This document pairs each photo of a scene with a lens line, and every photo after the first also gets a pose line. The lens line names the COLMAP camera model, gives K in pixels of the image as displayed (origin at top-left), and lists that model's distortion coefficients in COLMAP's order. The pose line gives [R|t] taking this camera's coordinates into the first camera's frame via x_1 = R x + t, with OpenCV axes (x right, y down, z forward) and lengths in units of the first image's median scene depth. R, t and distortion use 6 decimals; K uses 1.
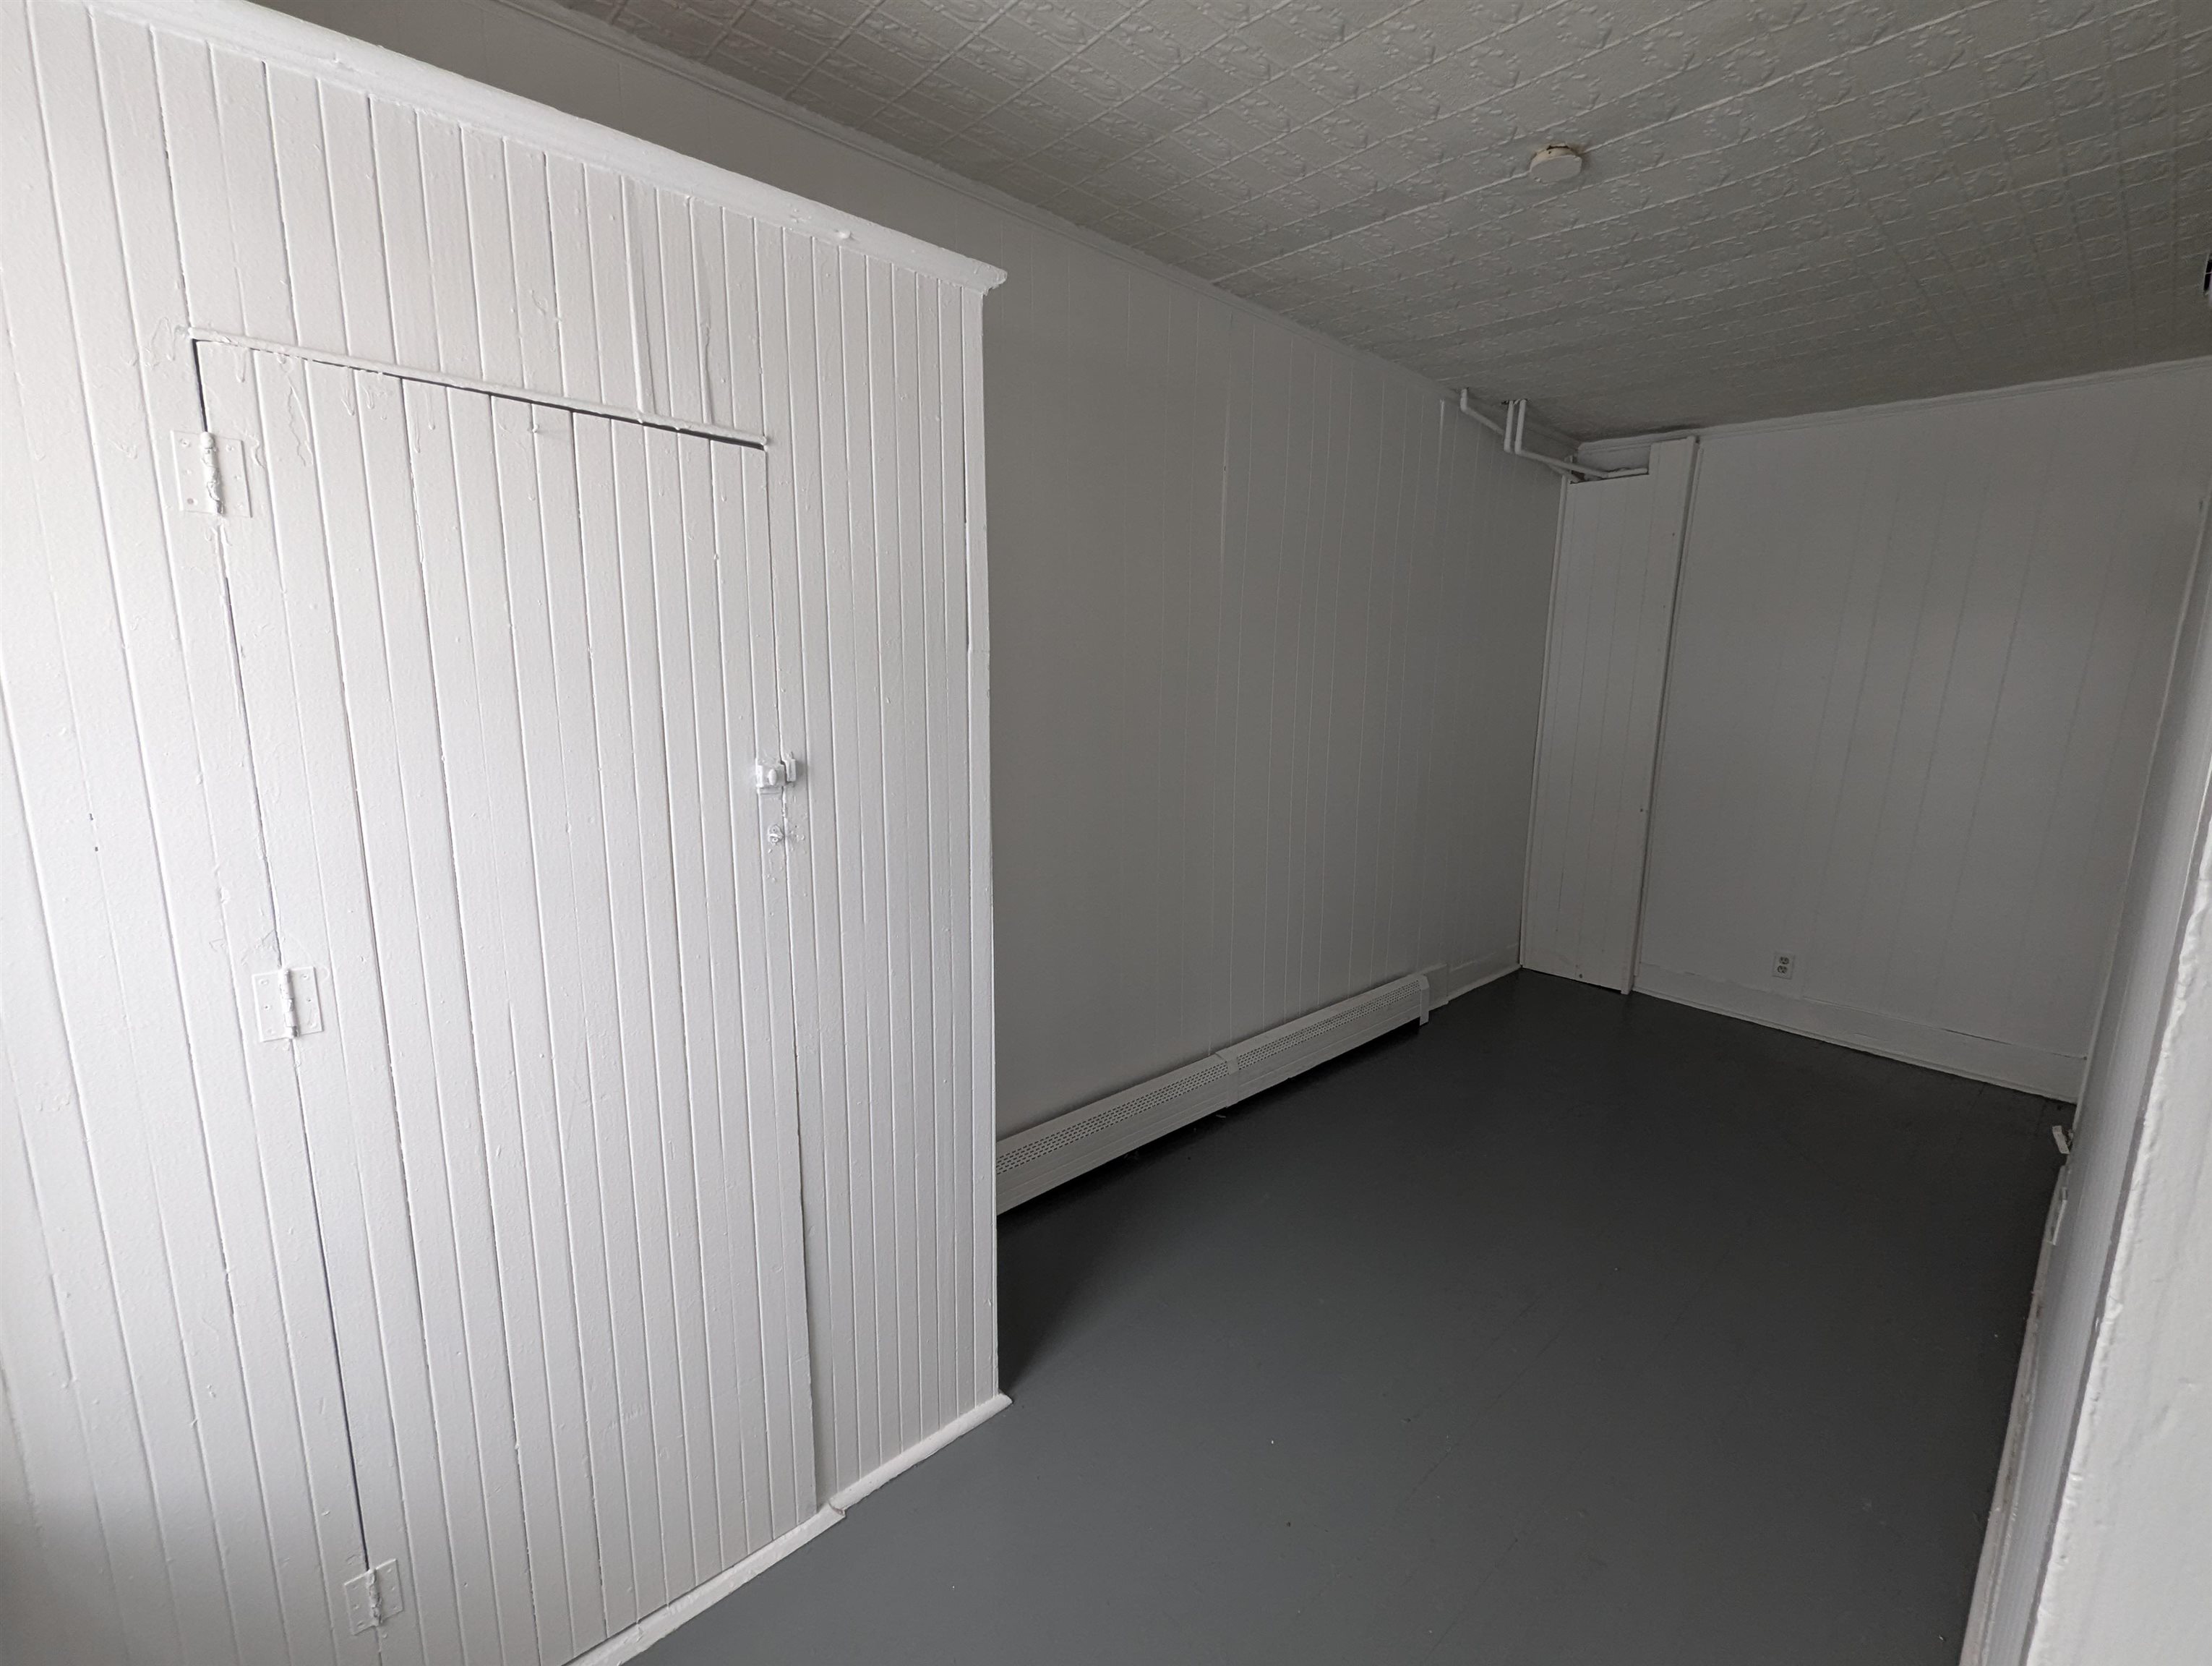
lens RADIAL K [[928.6, 0, 1111.1], [0, 928.6, 844.8], [0, 0, 1]] dist [-0.000825, -0.000211]
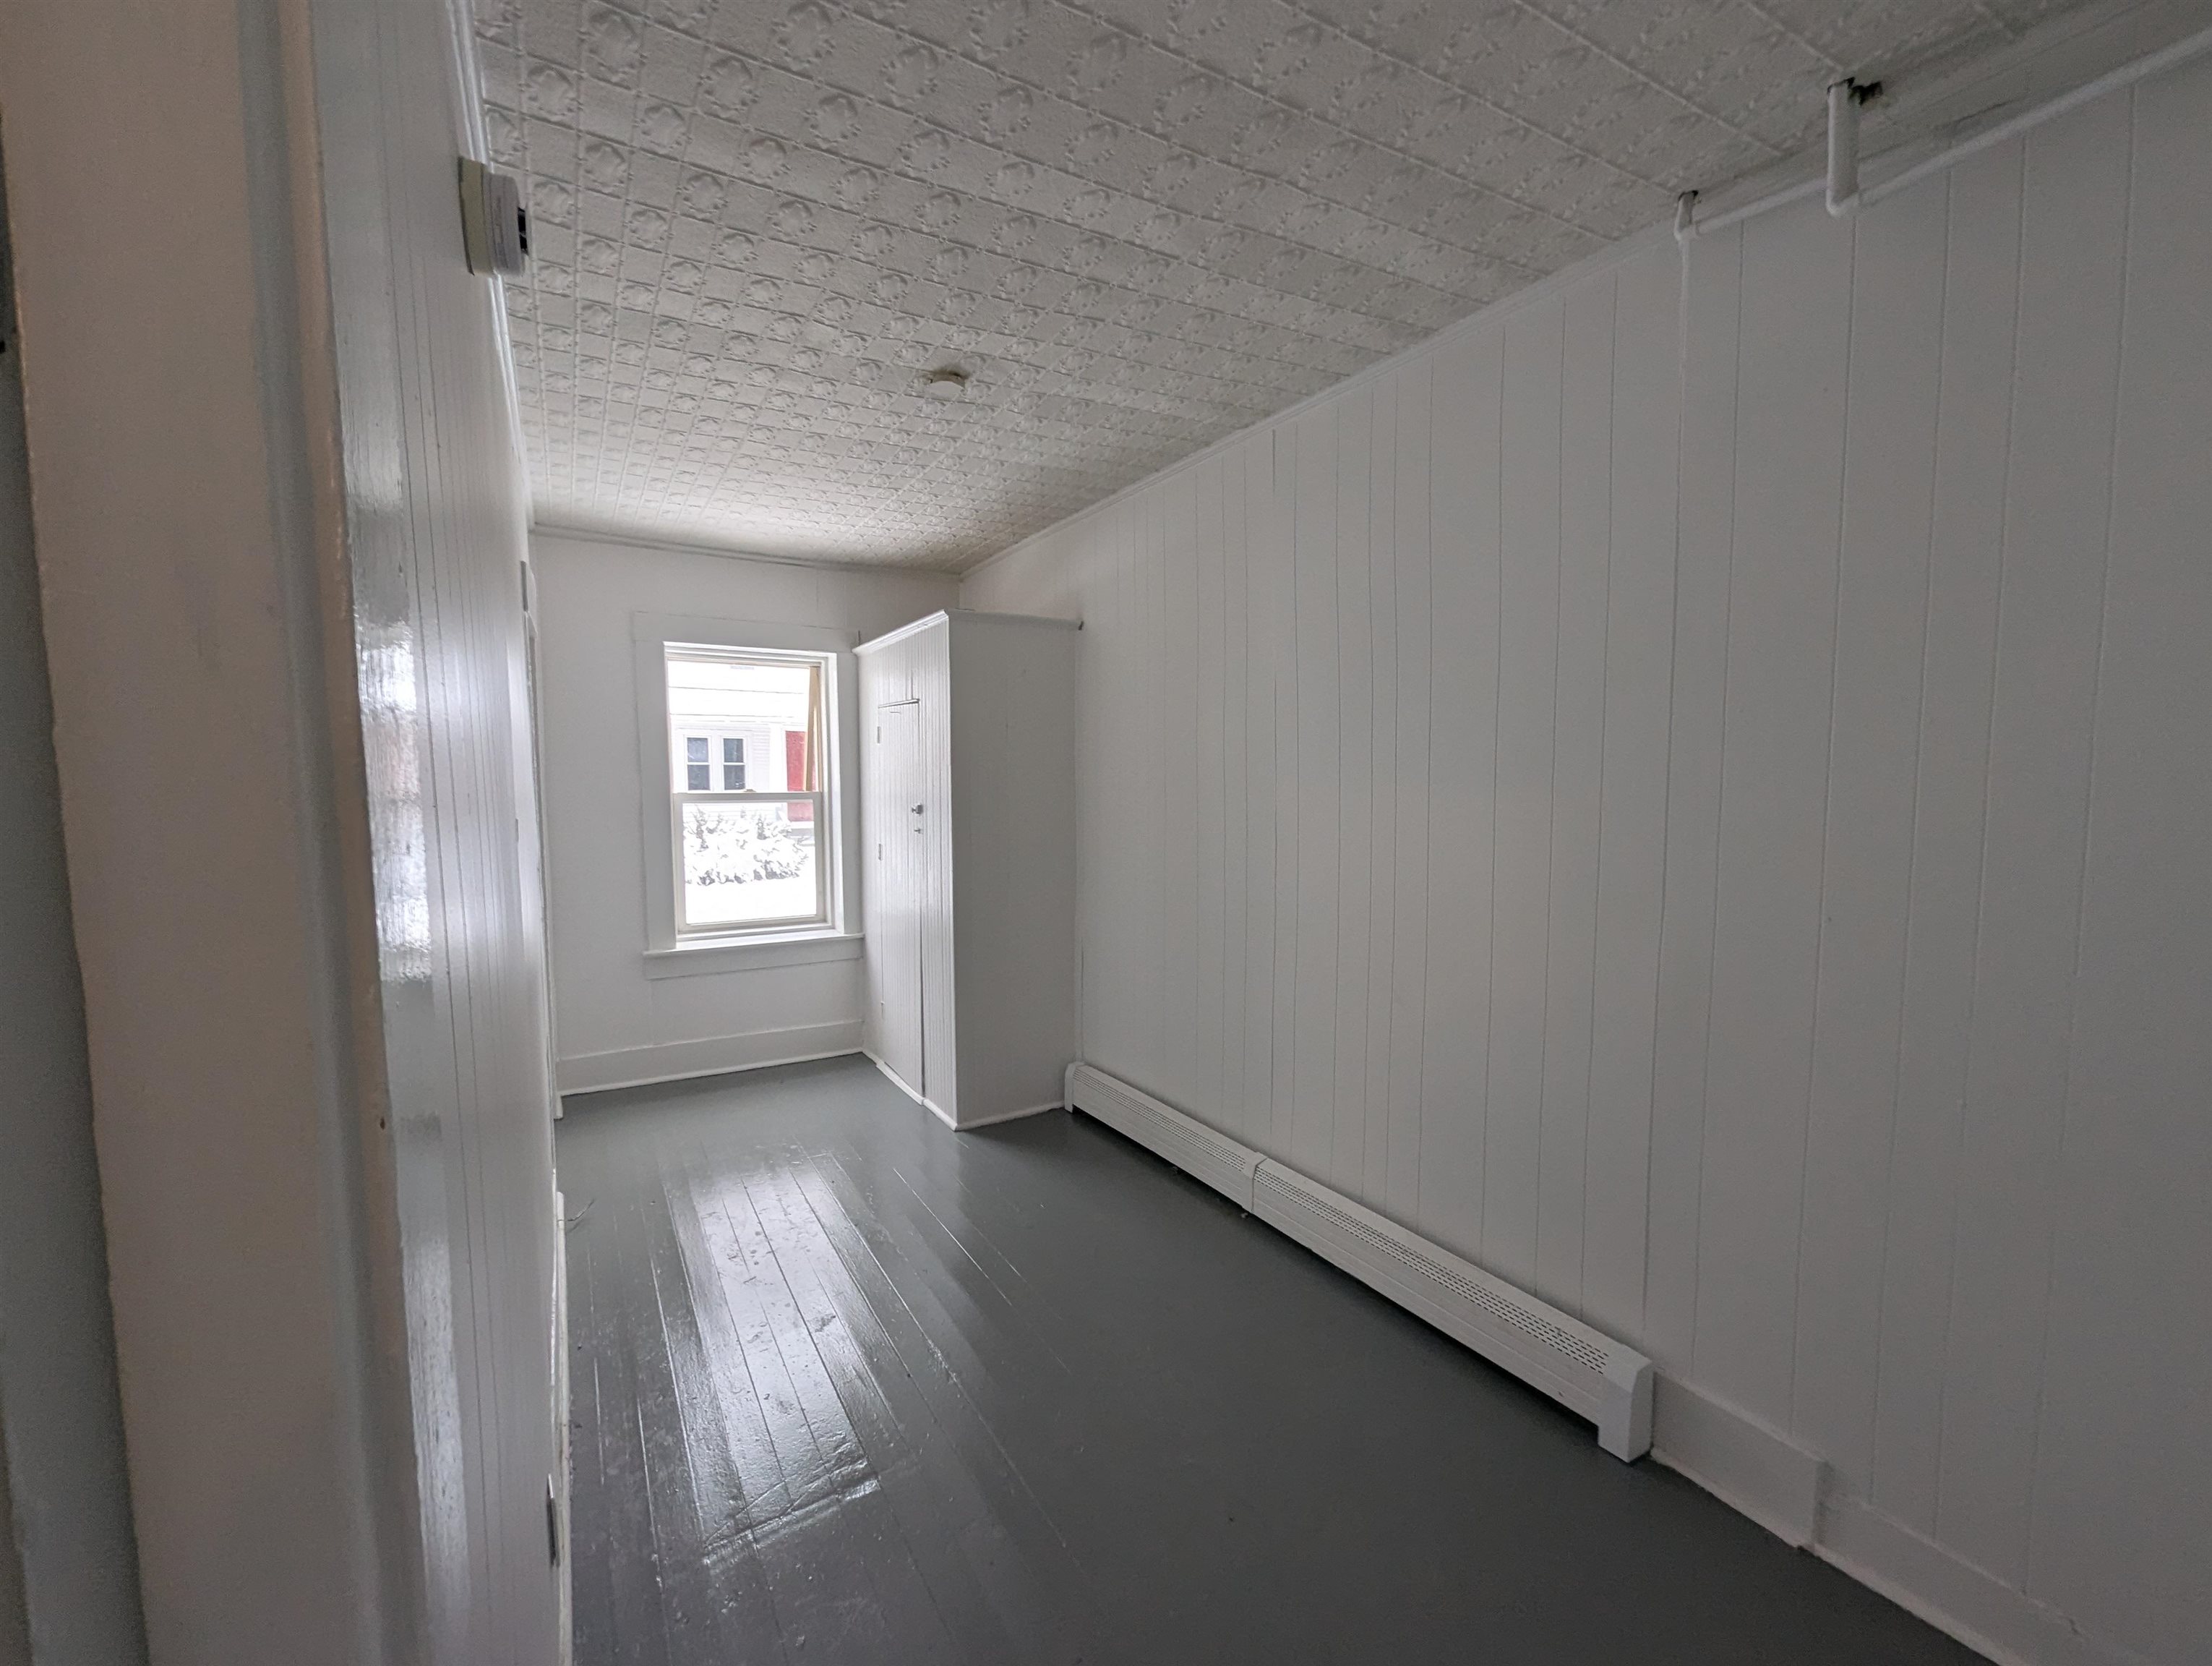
lens RADIAL K [[928.6, 0, 1111.1], [0, 928.6, 844.8], [0, 0, 1]] dist [-0.000825, -0.000211]
pose [[-0.200085, 0.068728, -0.977365, 1.017525], [-0.160526, 0.981758, 0.101900, -0.157524], [0.966539, 0.177281, -0.185402, 0.926191]]
